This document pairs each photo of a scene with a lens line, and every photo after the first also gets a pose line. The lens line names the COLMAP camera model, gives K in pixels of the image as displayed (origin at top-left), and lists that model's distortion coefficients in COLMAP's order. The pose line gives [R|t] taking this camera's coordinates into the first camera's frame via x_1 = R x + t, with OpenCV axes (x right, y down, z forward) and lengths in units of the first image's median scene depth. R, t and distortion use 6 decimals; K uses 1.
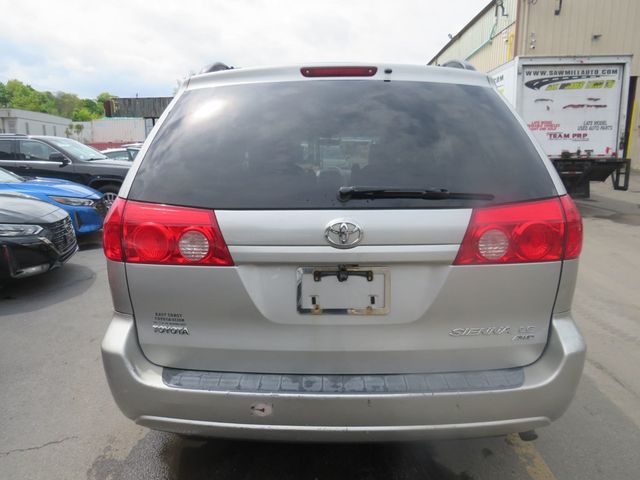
lens RADIAL K [[494.9, 0, 309.5], [0, 494.9, 239.8], [0, 0, 1]] dist [-0.025392, 0.004574]
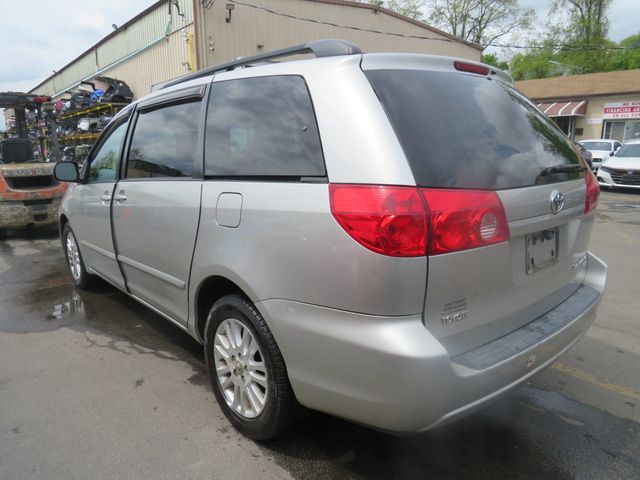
lens RADIAL K [[494.9, 0, 309.5], [0, 494.9, 239.8], [0, 0, 1]] dist [-0.025392, 0.004574]
pose [[0.713534, -0.136888, 0.687118, -0.198060], [0.132358, 0.989405, 0.059663, -0.011682], [-0.688005, 0.048374, 0.724092, 0.083519]]
